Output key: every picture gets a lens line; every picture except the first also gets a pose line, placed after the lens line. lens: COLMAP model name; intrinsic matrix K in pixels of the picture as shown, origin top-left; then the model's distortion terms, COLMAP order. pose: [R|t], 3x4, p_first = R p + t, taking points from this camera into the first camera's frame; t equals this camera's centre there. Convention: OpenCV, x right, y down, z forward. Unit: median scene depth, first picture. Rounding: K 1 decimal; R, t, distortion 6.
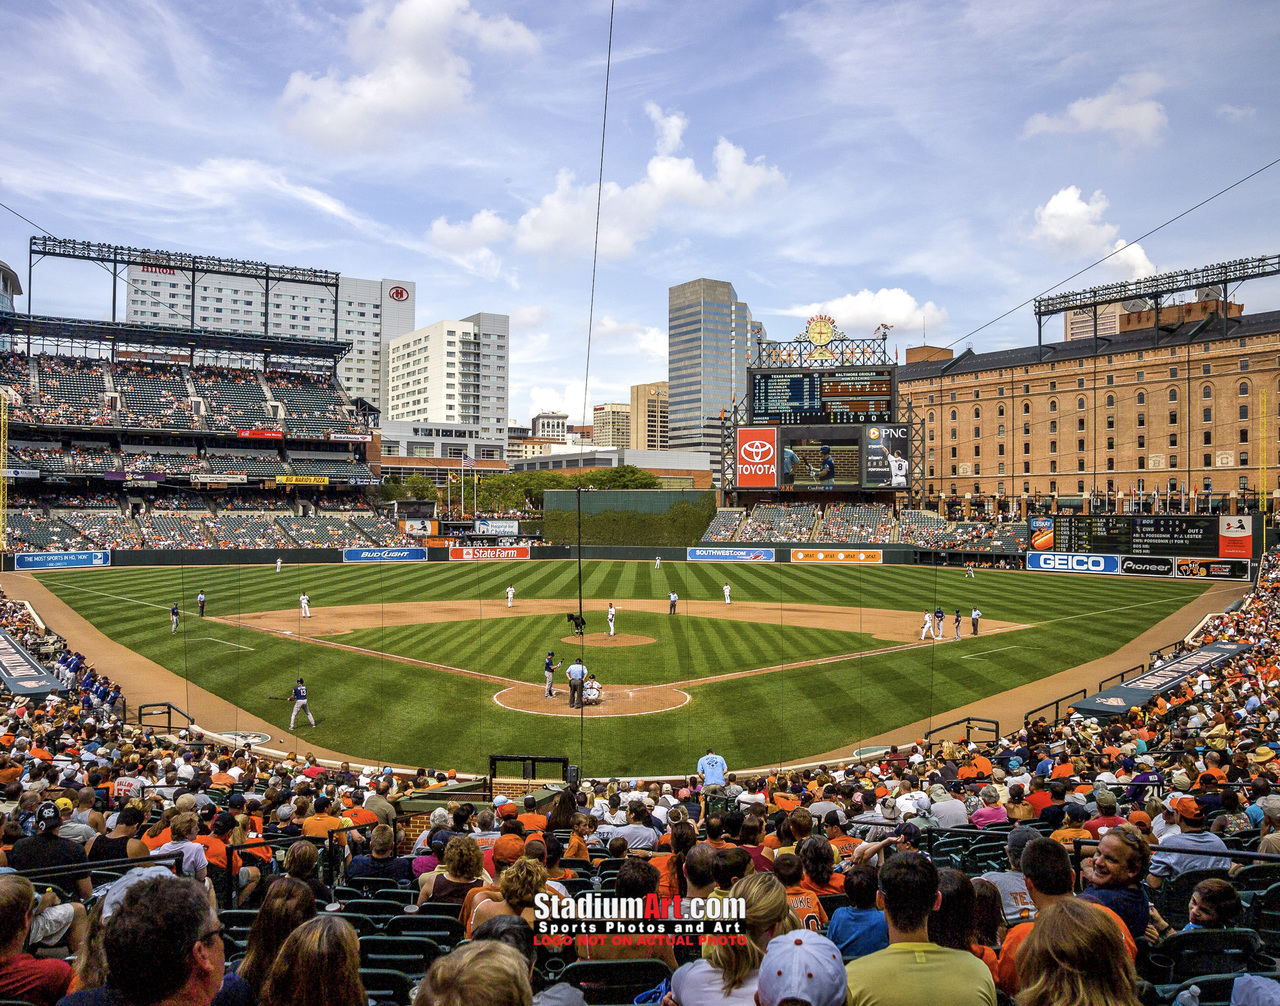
lens RADIAL K [[1059.3, 0, 609.2], [0, 1059.3, 494.5], [0, 0, 1]] dist [-0.129401, 0.074276]
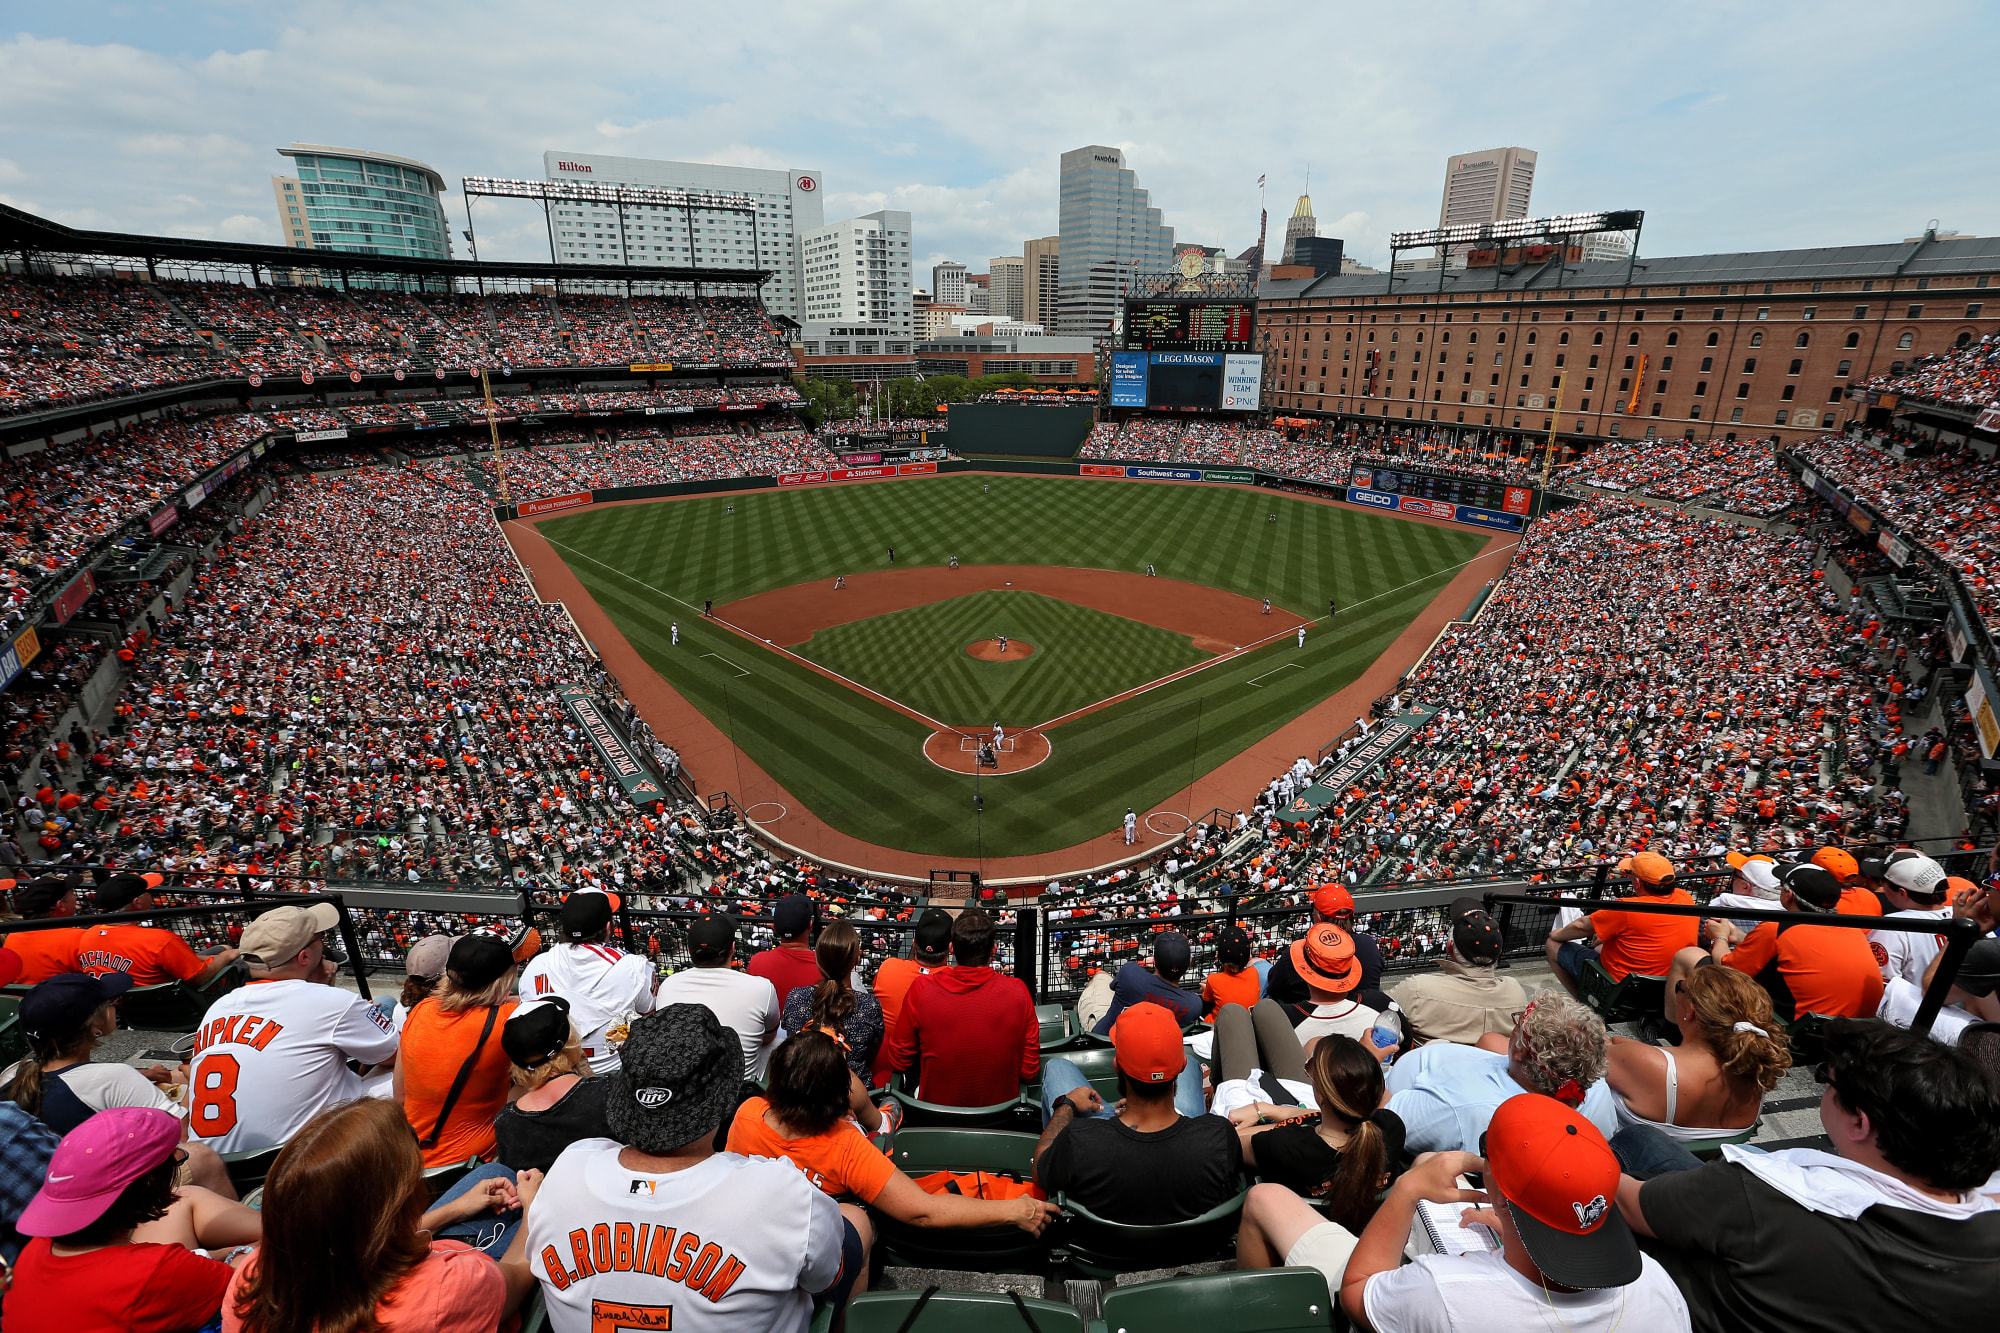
lens RADIAL K [[920.7, 0, 997.3], [0, 920.7, 655.4], [0, 0, 1]] dist [-0.035992, 0.007211]
pose [[0.999957, -0.001238, -0.009204, 0.002538], [0.004332, 0.938827, 0.344362, -0.097567], [0.008214, -0.344387, 0.938792, -0.054670]]
